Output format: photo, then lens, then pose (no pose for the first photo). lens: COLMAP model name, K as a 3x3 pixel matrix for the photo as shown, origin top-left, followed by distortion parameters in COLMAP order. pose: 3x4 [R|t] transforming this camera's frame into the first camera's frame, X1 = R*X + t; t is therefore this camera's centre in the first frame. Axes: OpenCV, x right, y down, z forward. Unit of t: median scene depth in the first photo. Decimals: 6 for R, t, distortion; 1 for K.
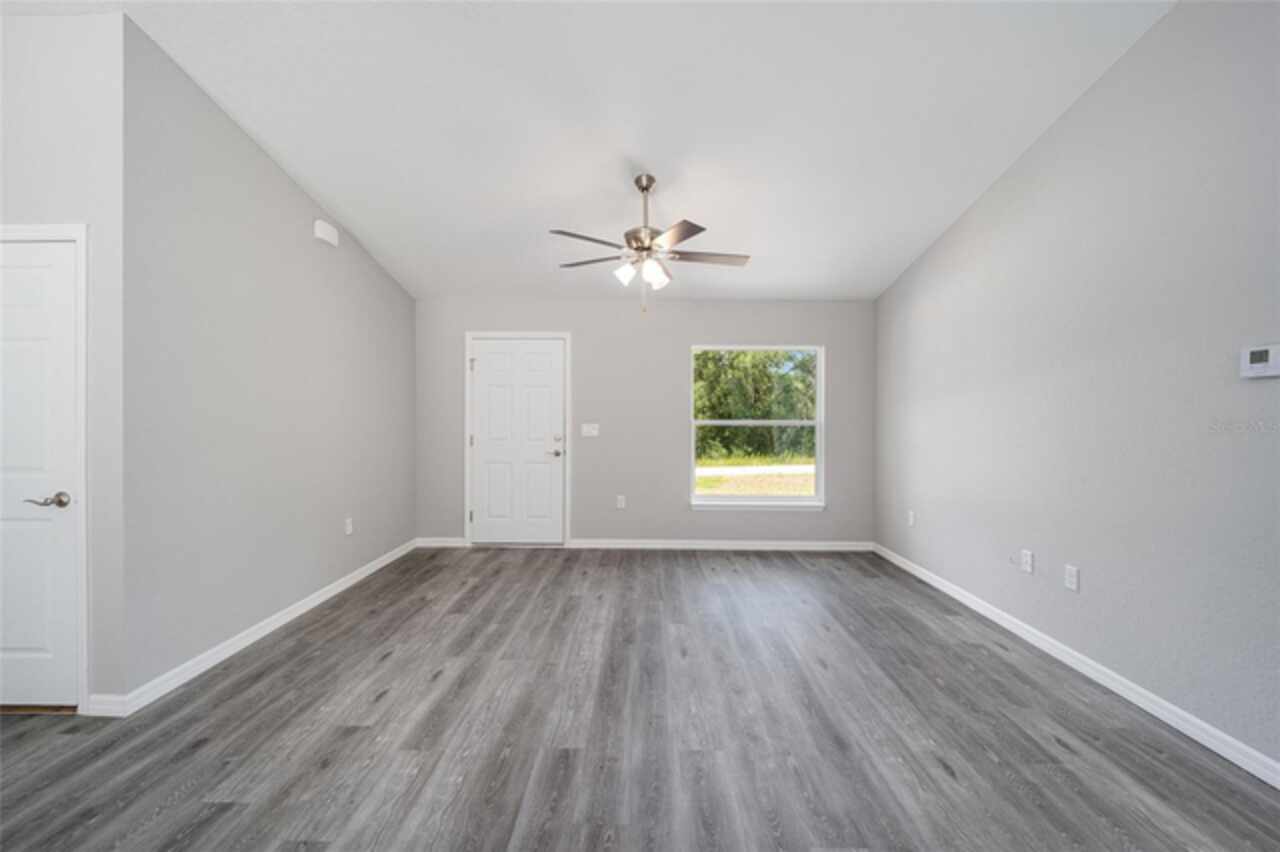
lens RADIAL K [[519.0, 0, 640.0], [0, 519.0, 426.0], [0, 0, 1]] dist [-0.000244, -0.005111]
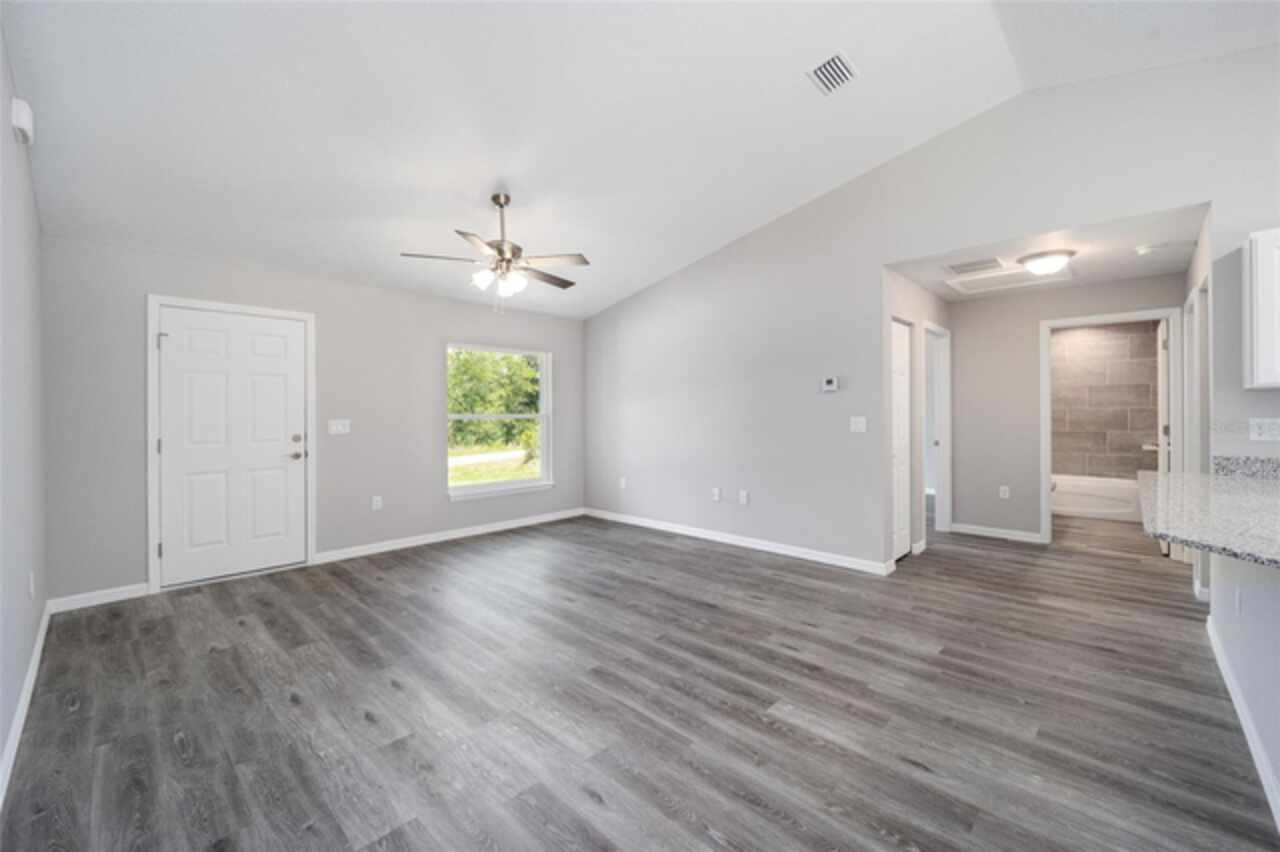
lens RADIAL K [[519.0, 0, 640.0], [0, 519.0, 426.0], [0, 0, 1]] dist [-0.000244, -0.005111]
pose [[0.676791, -0.024389, 0.735771, -0.569696], [0.020001, 0.999691, 0.014739, 0.004868], [-0.735903, 0.004741, 0.677070, 0.026022]]
